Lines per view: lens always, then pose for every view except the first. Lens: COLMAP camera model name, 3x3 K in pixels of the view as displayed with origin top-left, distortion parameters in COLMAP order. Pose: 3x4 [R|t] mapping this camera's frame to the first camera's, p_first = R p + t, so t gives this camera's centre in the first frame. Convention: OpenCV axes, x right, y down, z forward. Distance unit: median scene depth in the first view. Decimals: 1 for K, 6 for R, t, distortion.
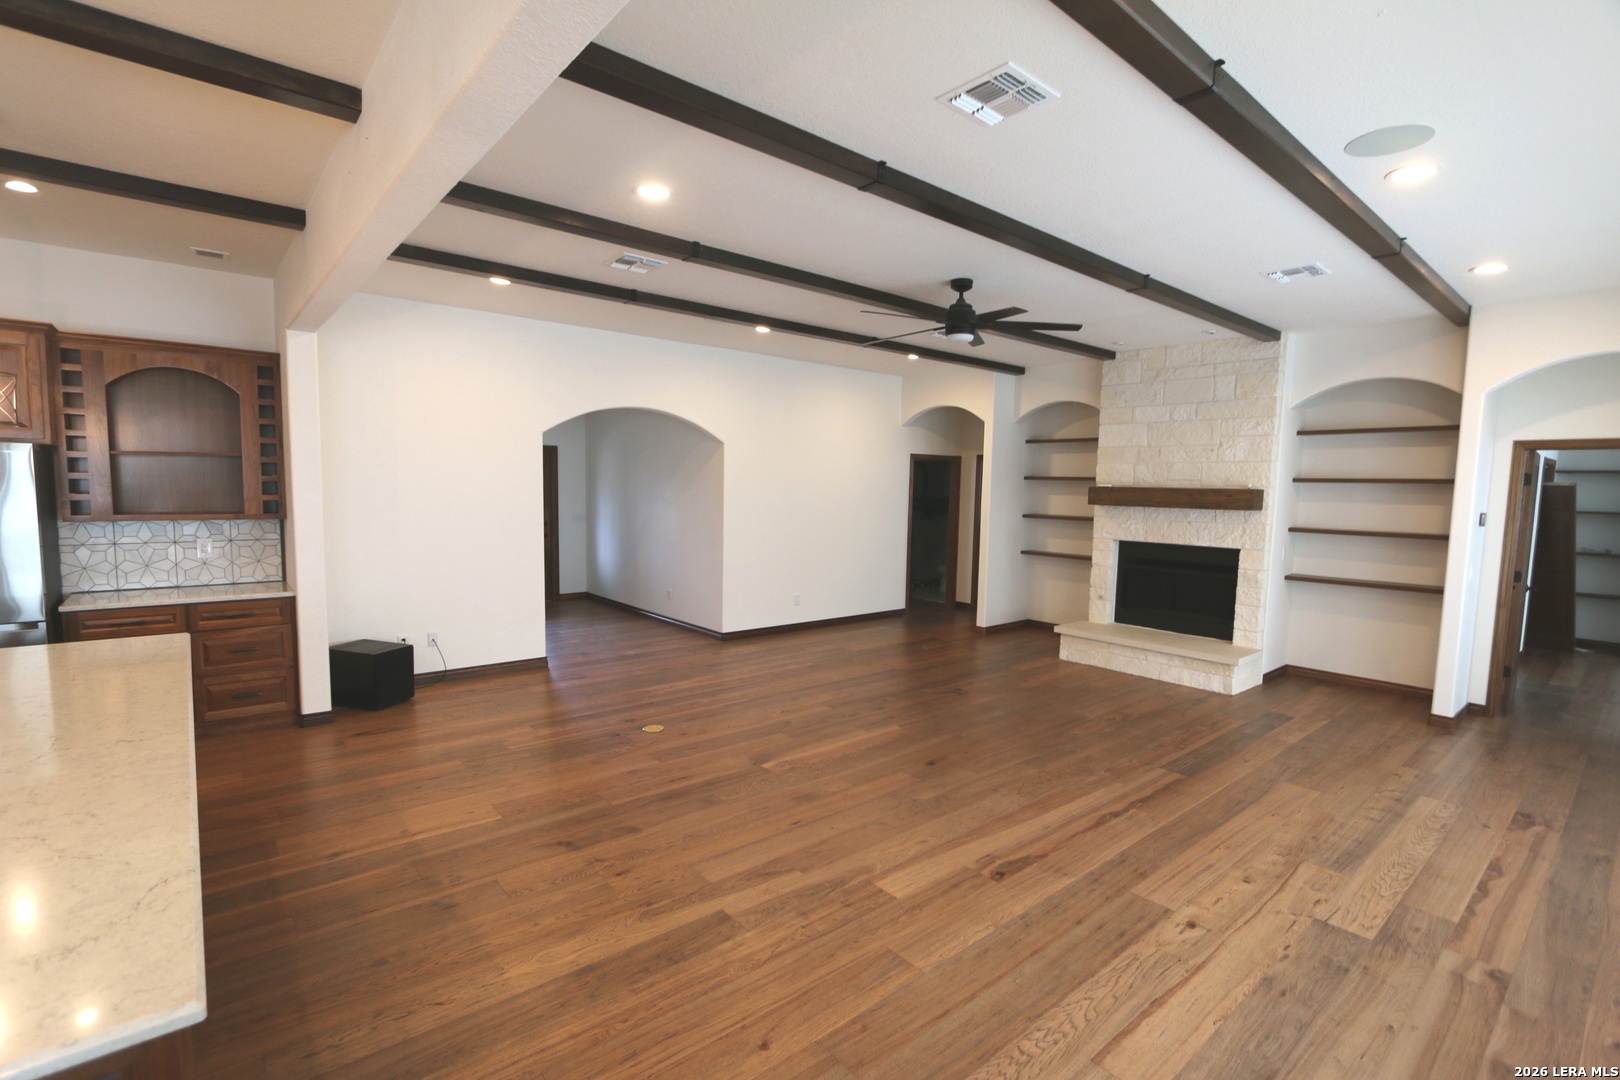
lens RADIAL K [[741.7, 0, 805.4], [0, 741.7, 555.1], [0, 0, 1]] dist [-0.019401, 0.003576]
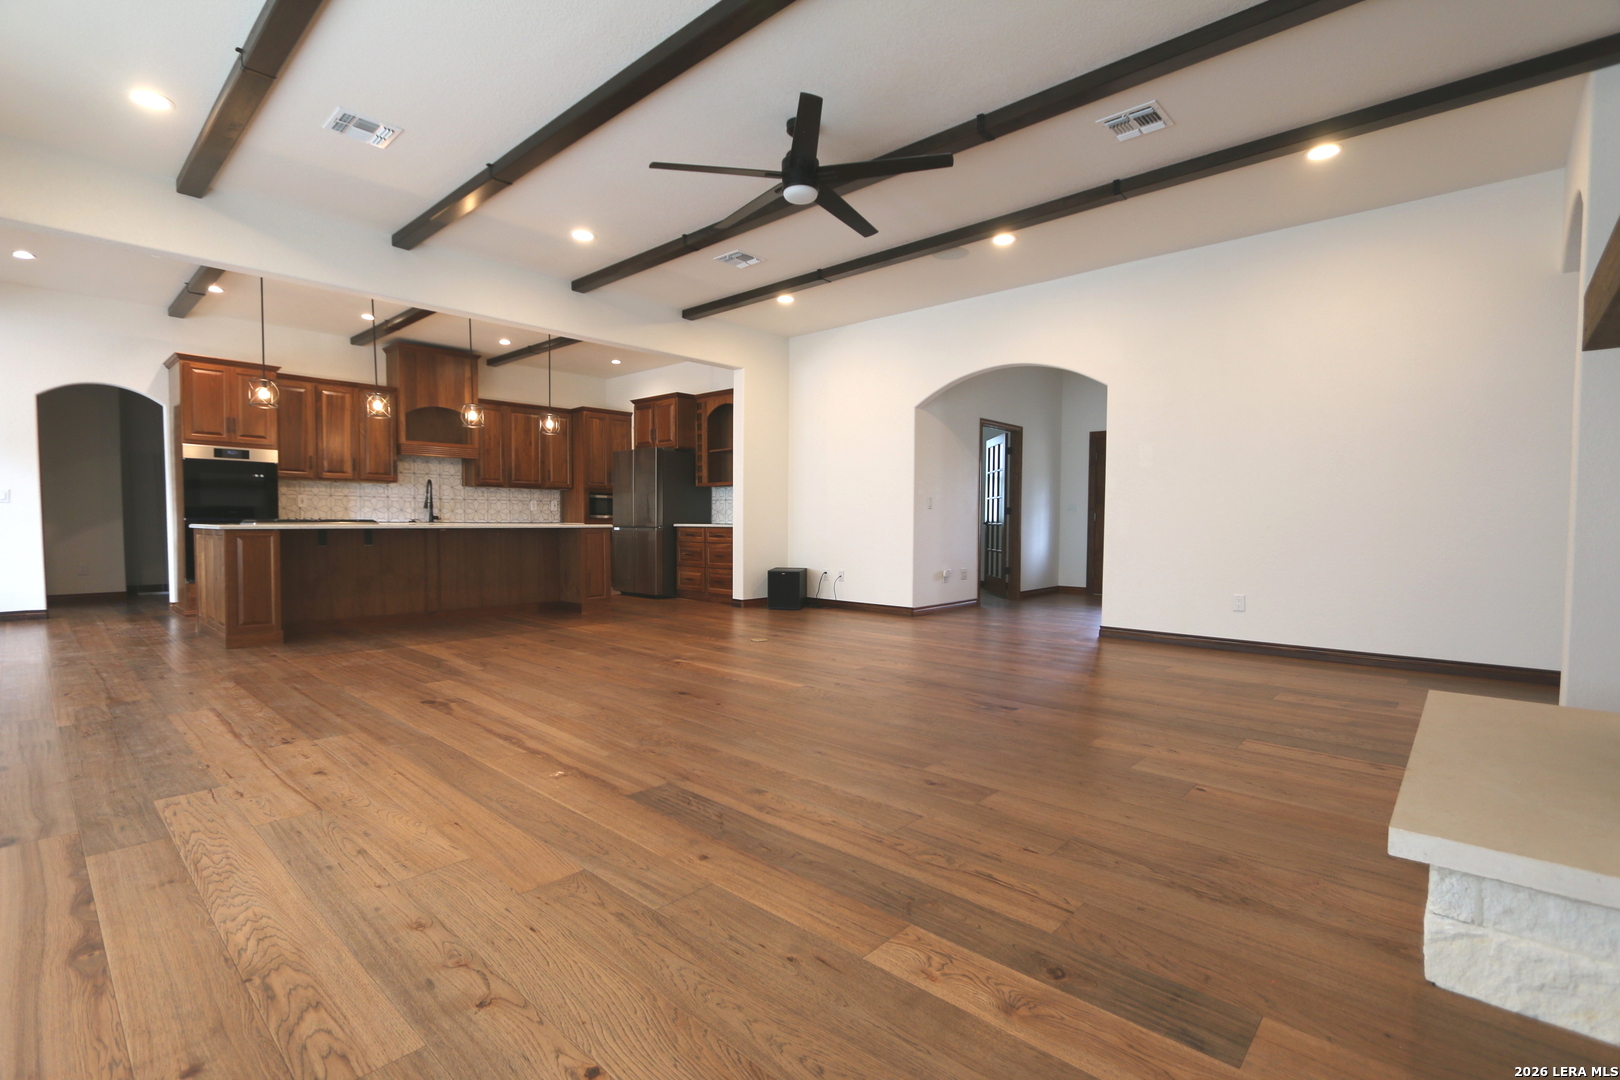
lens RADIAL K [[741.7, 0, 805.4], [0, 741.7, 555.1], [0, 0, 1]] dist [-0.019401, 0.003576]
pose [[0.129073, 0.027255, -0.991260, 0.939015], [-0.097594, 0.995118, 0.014653, 0.073829], [0.986821, 0.094849, 0.131103, 0.878330]]
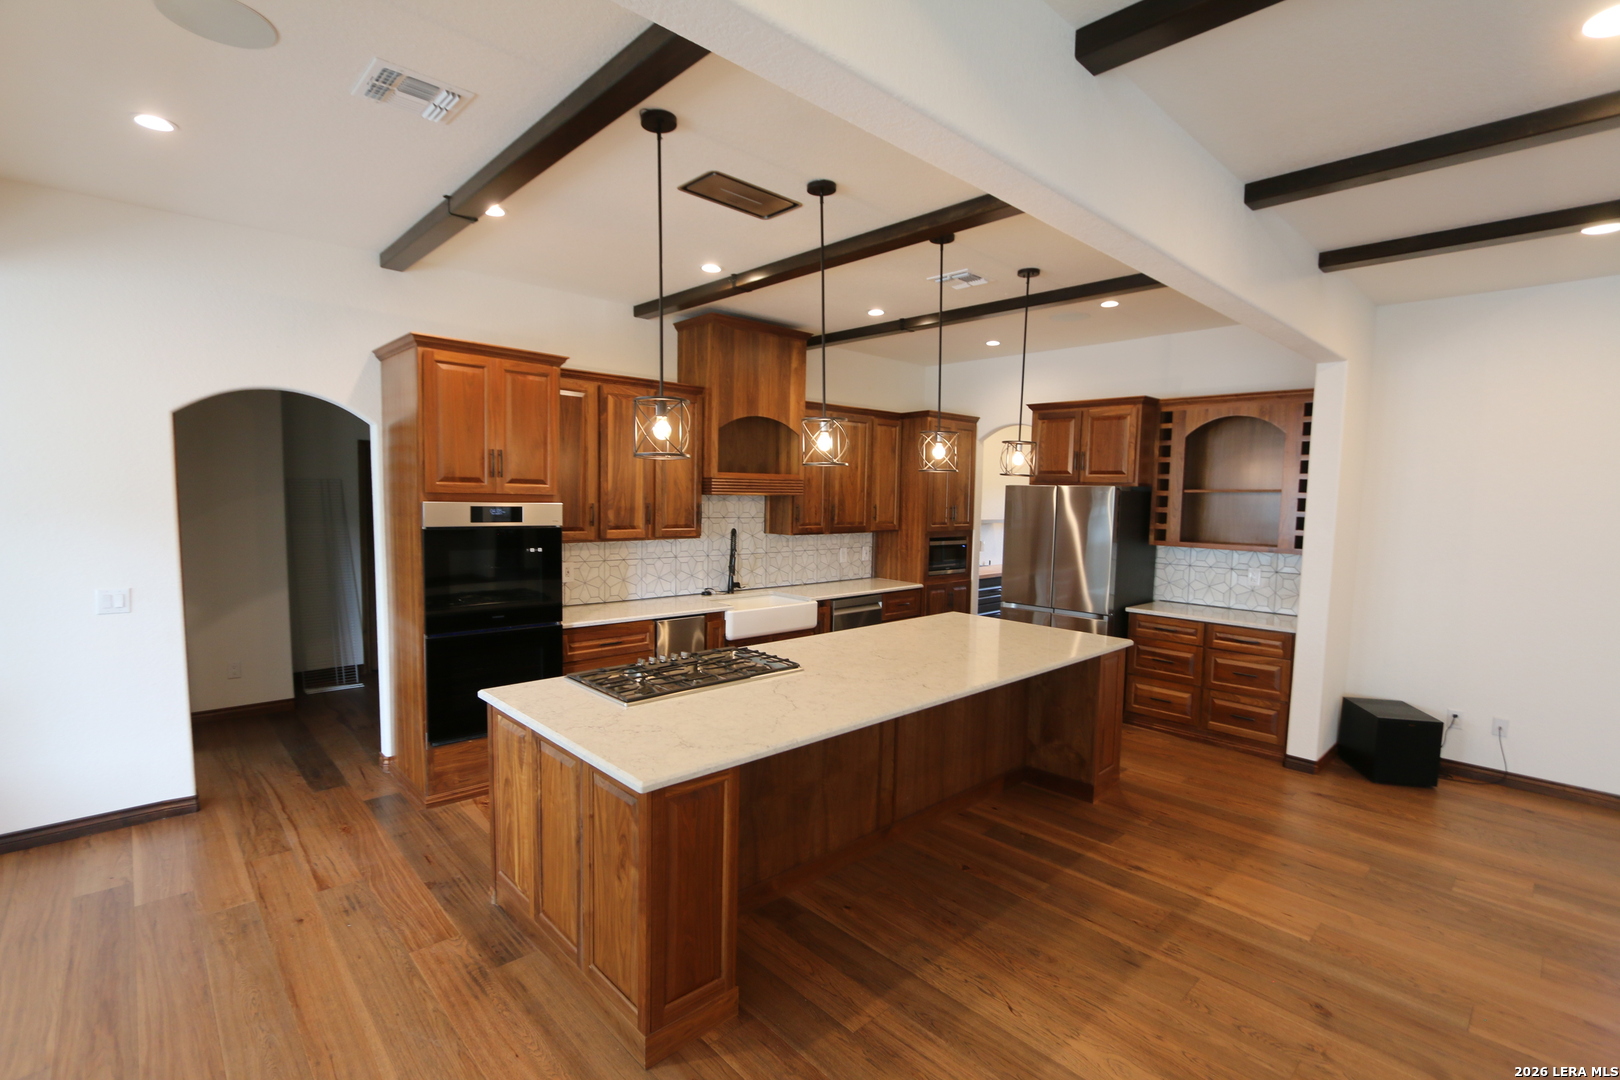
lens RADIAL K [[741.7, 0, 805.4], [0, 741.7, 555.1], [0, 0, 1]] dist [-0.019401, 0.003576]
pose [[0.053979, 0.065692, -0.996379, 0.226726], [-0.112541, 0.991876, 0.059298, -0.030478], [0.992180, 0.108932, 0.060933, 0.258338]]
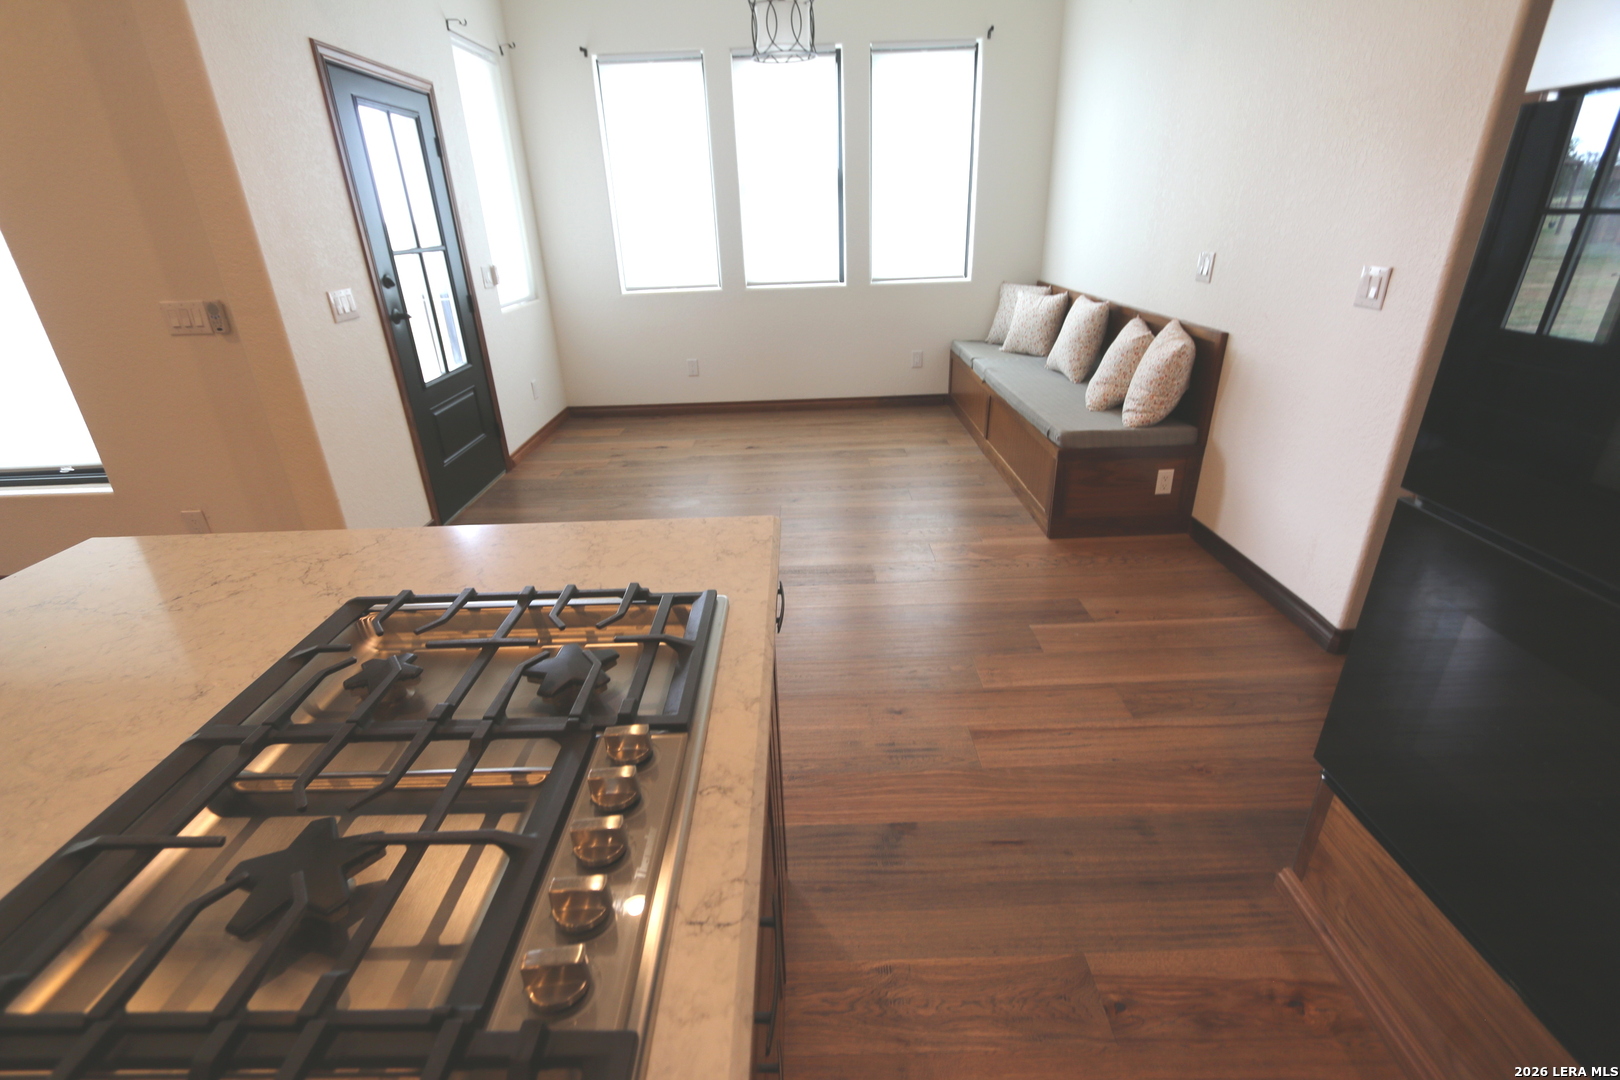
lens RADIAL K [[741.7, 0, 805.4], [0, 741.7, 555.1], [0, 0, 1]] dist [-0.019401, 0.003576]
pose [[-0.771349, -0.262055, 0.579955, -0.521788], [0.077206, 0.866026, 0.494002, 0.023718], [-0.631711, 0.425824, -0.647776, 0.216960]]
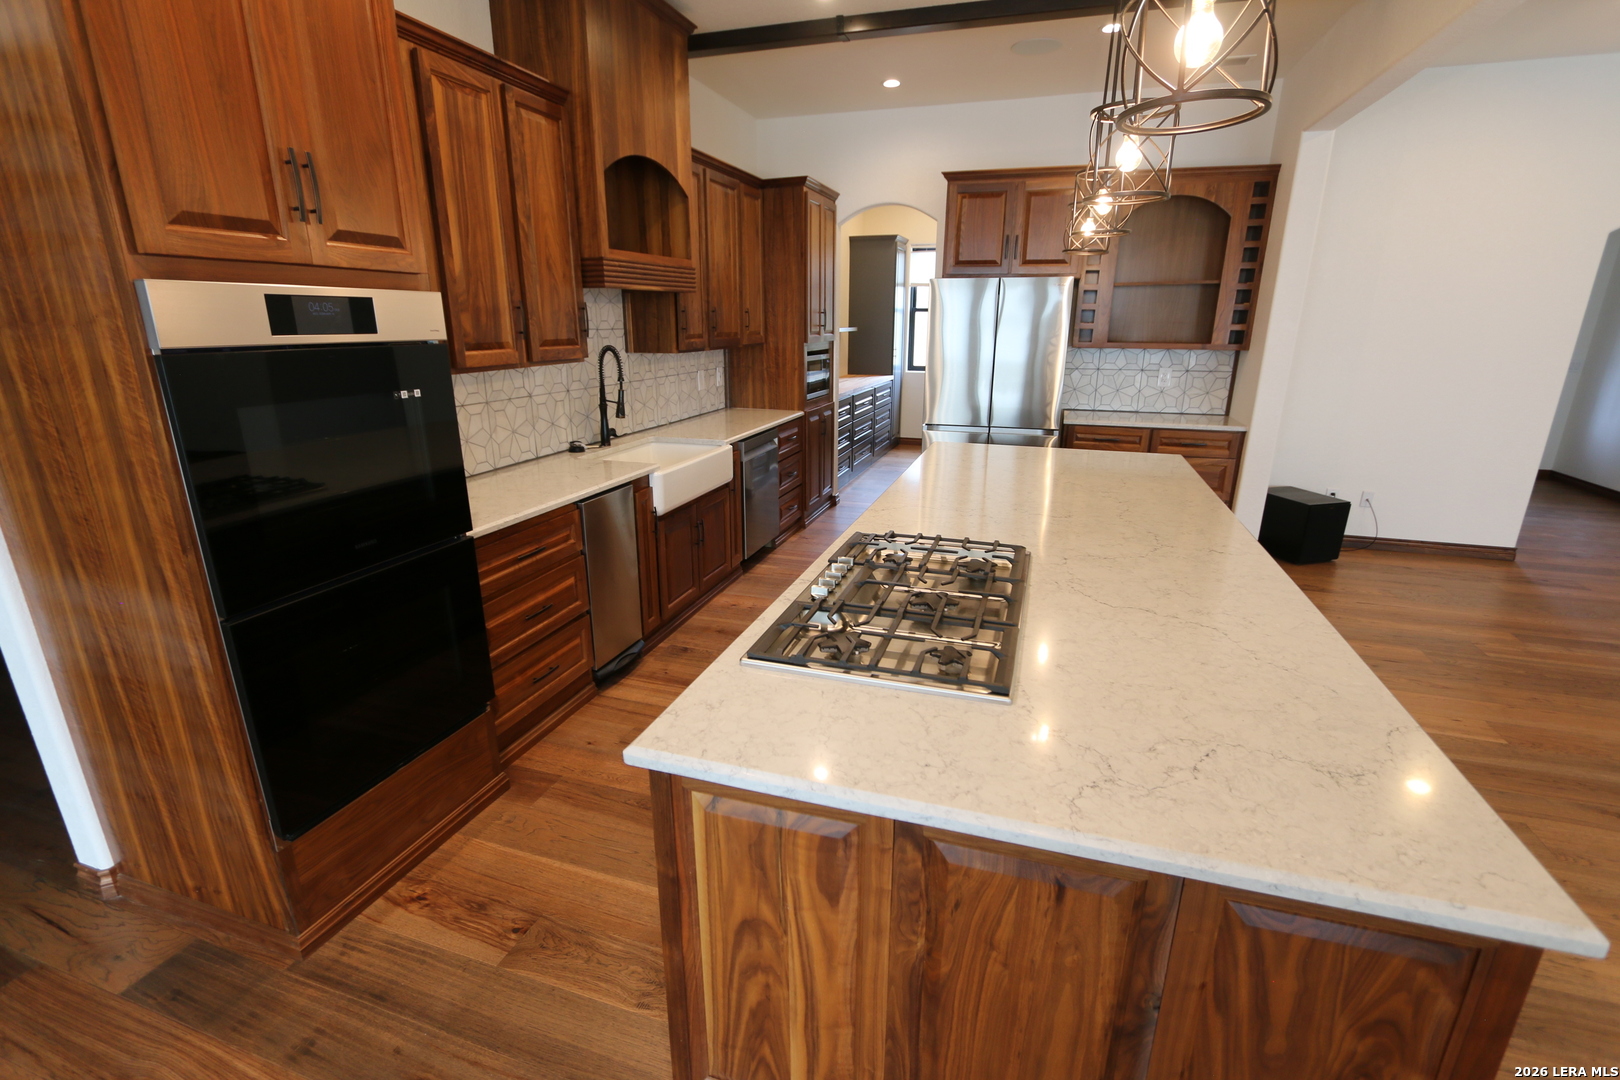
lens RADIAL K [[741.7, 0, 805.4], [0, 741.7, 555.1], [0, 0, 1]] dist [-0.019401, 0.003576]
pose [[0.527109, 0.241117, -0.814873, -0.155260], [-0.071373, 0.968076, 0.240281, 0.019770], [0.846795, -0.068494, 0.527491, -0.021257]]
